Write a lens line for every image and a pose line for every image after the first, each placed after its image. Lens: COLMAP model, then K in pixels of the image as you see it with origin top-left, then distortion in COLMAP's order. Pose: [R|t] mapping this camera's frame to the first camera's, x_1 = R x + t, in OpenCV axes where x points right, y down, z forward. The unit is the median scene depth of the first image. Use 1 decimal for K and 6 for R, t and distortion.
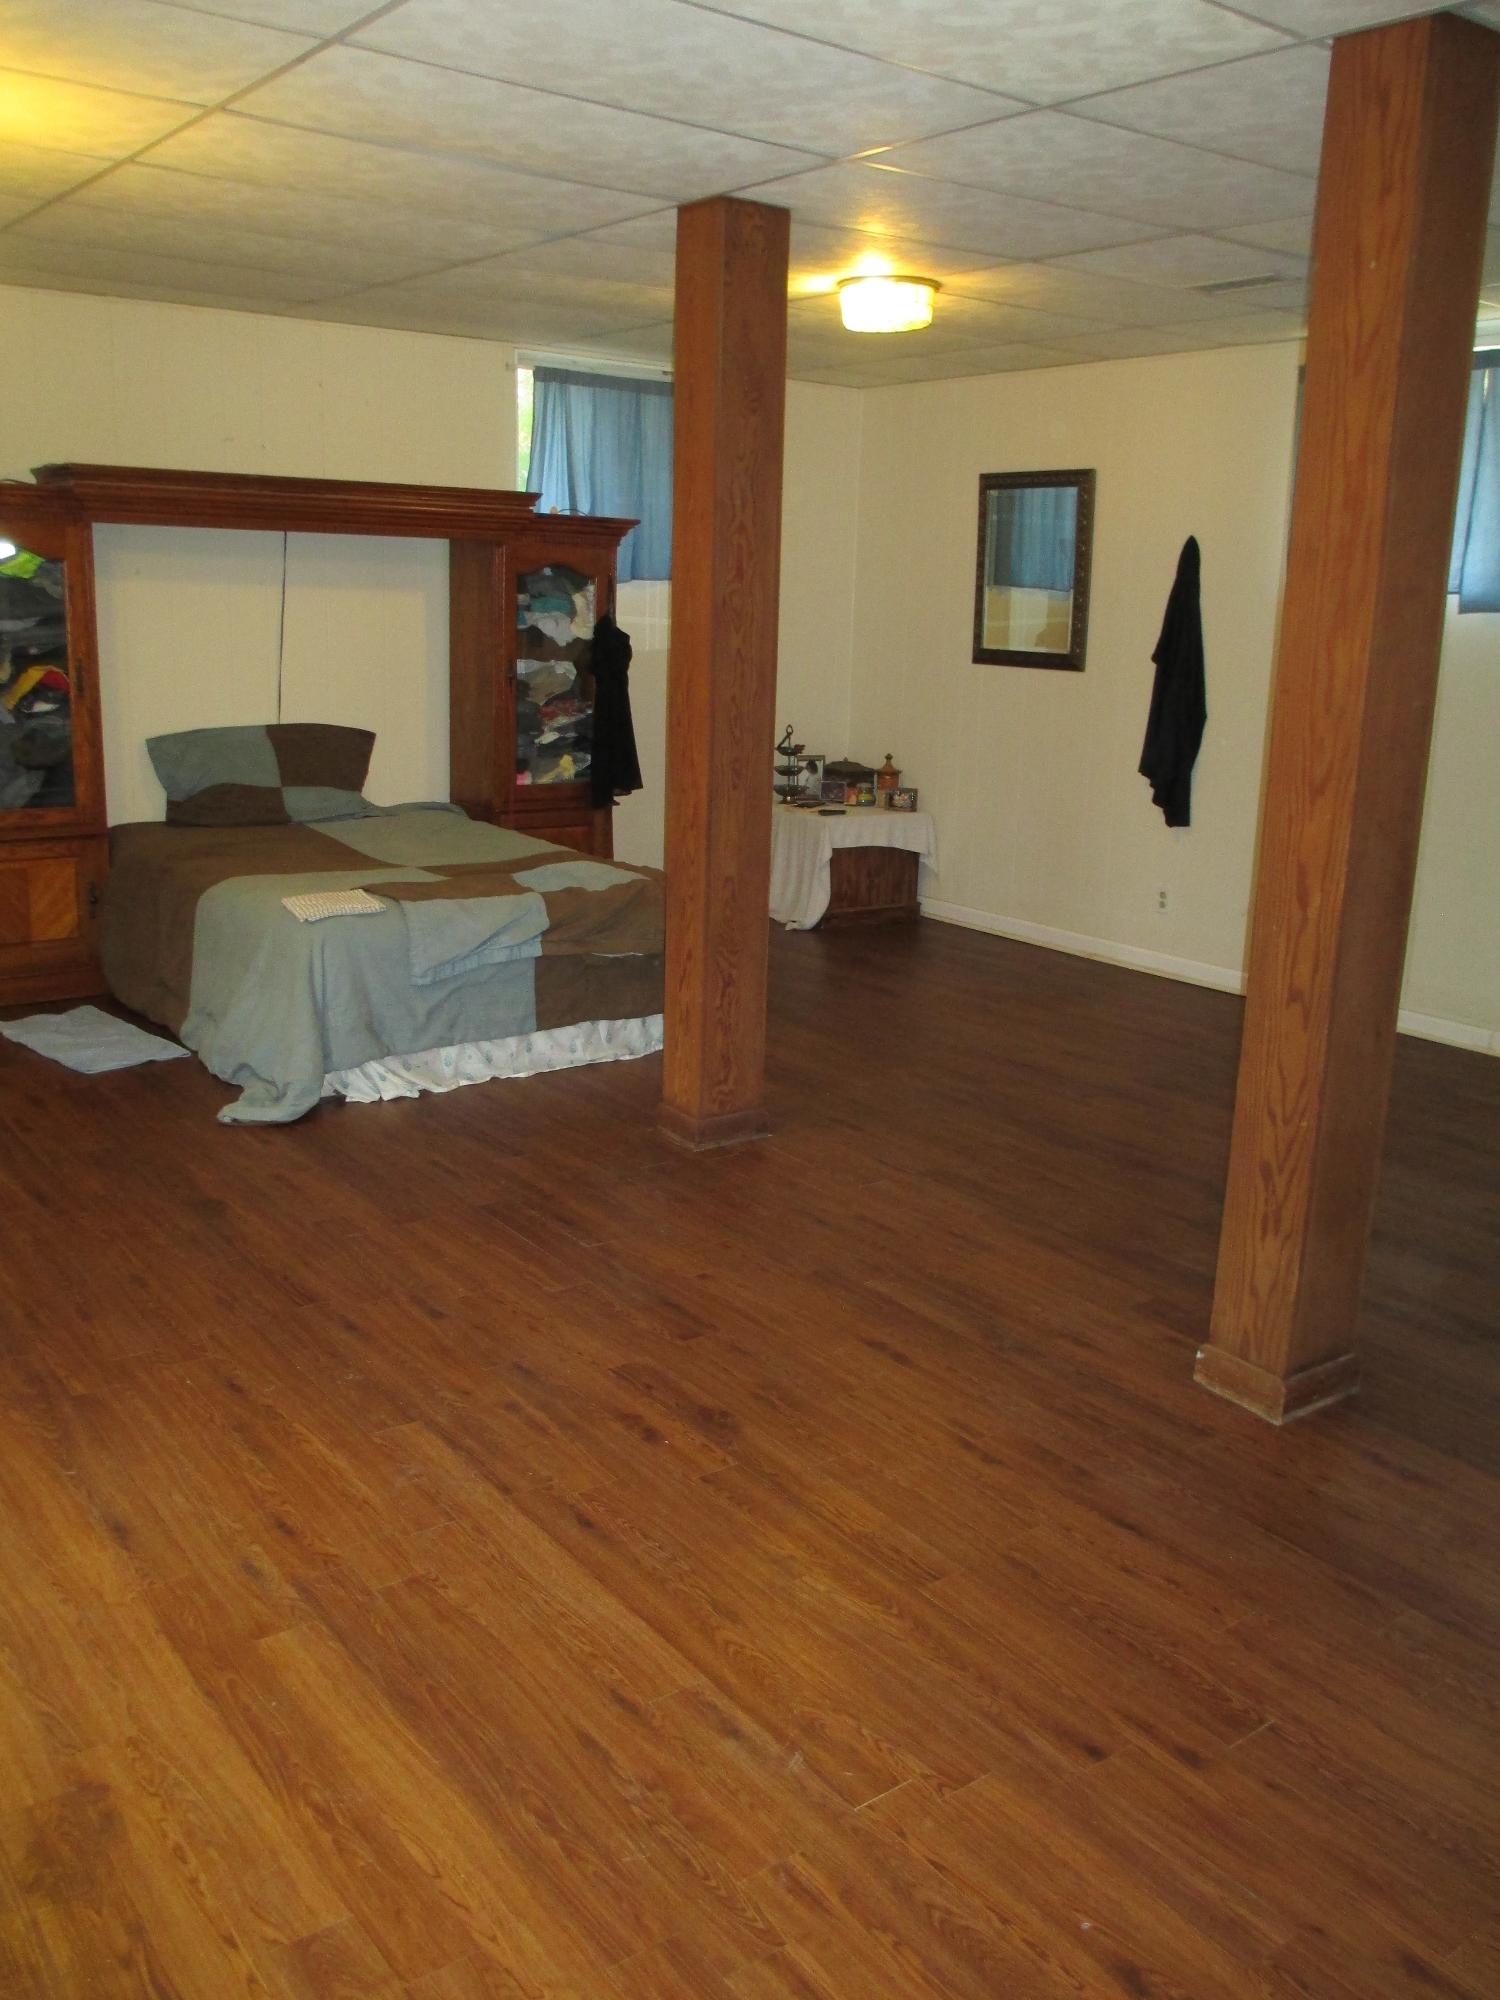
lens RADIAL K [[1678.5, 0, 750.0], [0, 1678.5, 1000.0], [0, 0, 1]] dist [-0.056005, -0.006453]
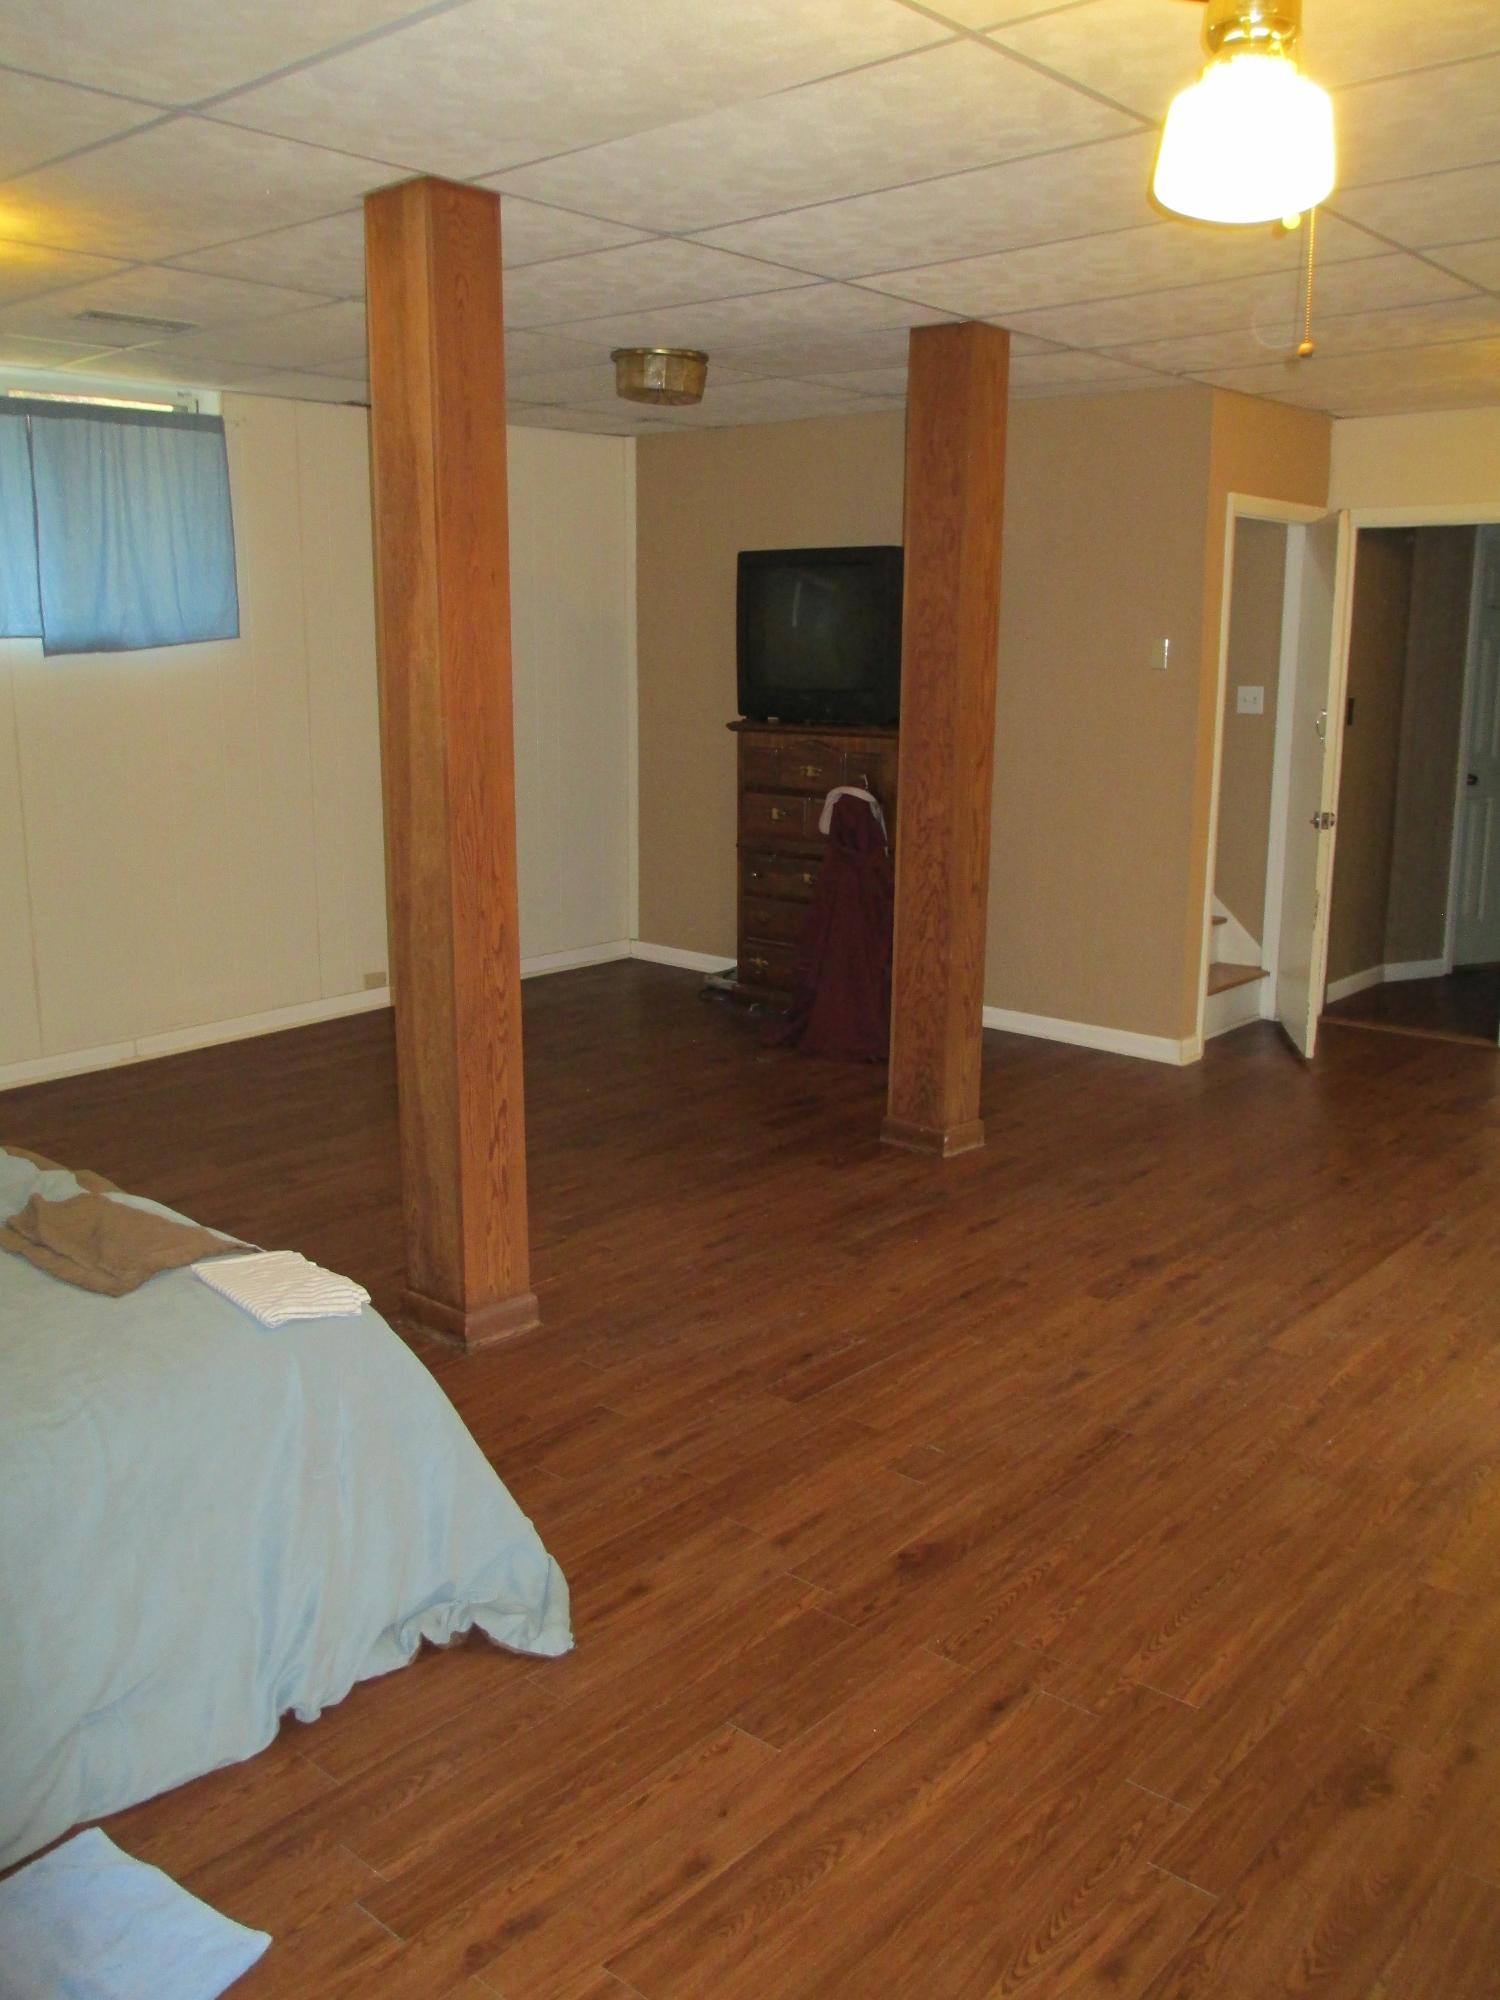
lens RADIAL K [[1678.5, 0, 750.0], [0, 1678.5, 1000.0], [0, 0, 1]] dist [-0.056005, -0.006453]
pose [[-0.199824, -0.241678, 0.949559, -1.035825], [0.224773, 0.931954, 0.284498, -0.354294], [-0.953702, 0.270285, -0.131905, 1.230173]]
